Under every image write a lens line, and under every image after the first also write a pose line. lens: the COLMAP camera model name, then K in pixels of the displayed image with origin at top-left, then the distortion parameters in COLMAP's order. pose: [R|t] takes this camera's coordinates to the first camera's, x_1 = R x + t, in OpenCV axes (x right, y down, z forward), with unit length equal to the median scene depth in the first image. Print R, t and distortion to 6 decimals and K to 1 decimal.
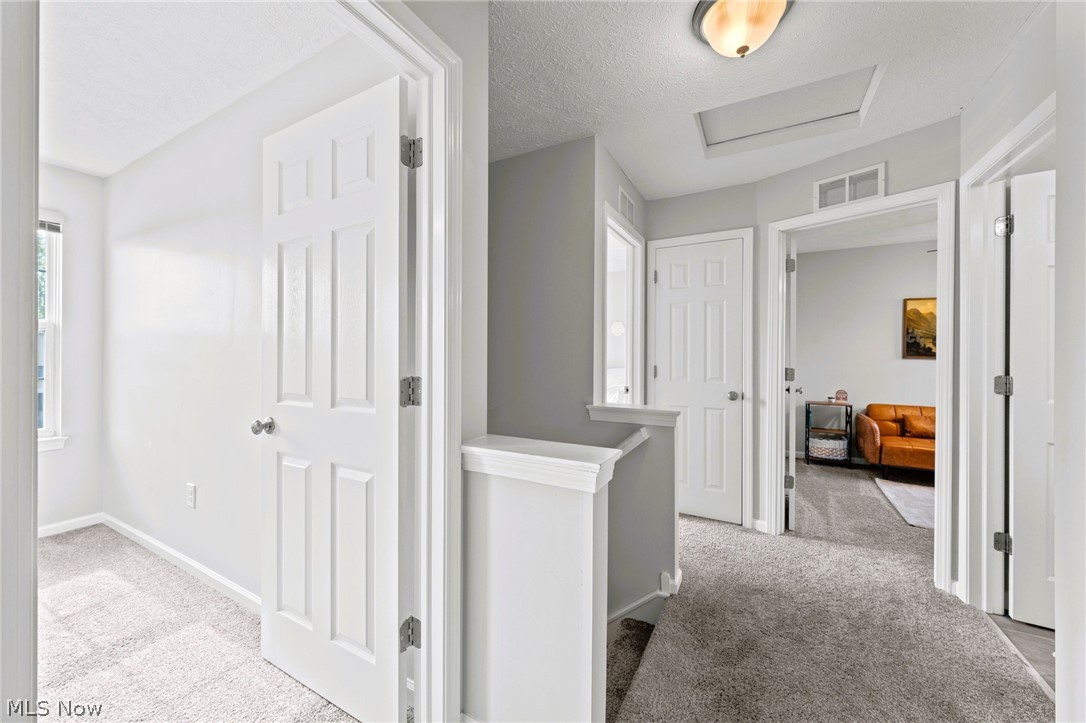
lens RADIAL K [[417.8, 0, 539.5], [0, 417.8, 361.8], [0, 0, 1]] dist [-0.001512, -0.000367]
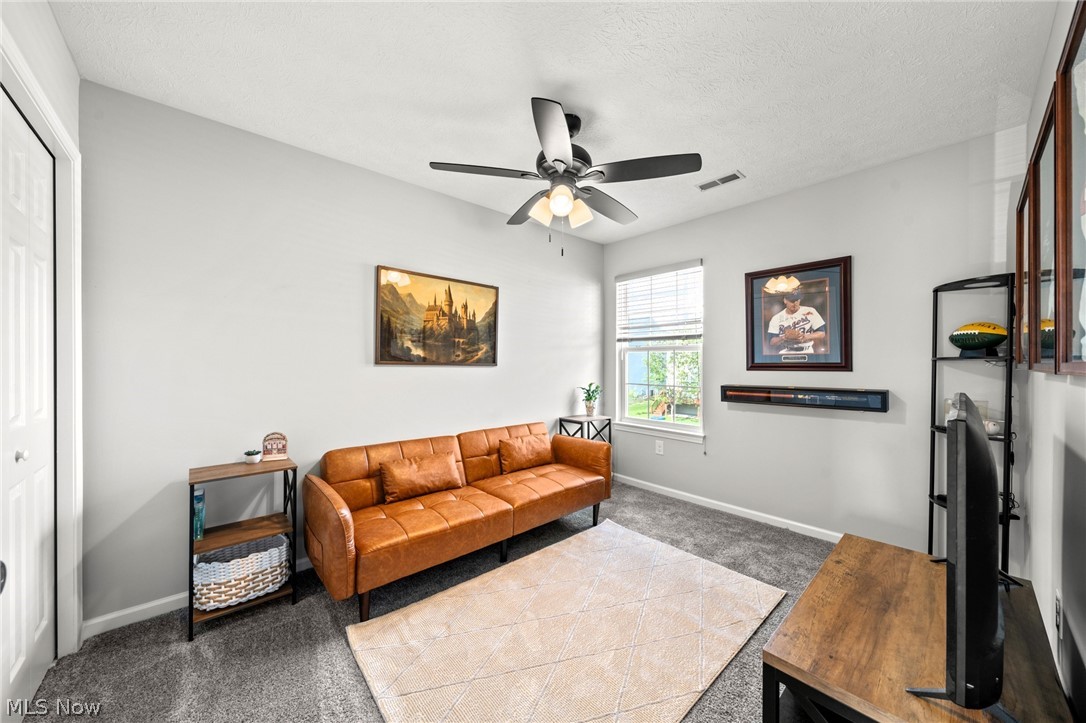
lens RADIAL K [[391.0, 0, 543.0], [0, 391.0, 361.5], [0, 0, 1]] dist [-0.001655, -0.000335]
pose [[0.350303, -0.005342, 0.936621, 0.423058], [0.006379, 0.999974, 0.003317, -0.012501], [-0.936615, 0.004813, 0.350328, 0.569812]]
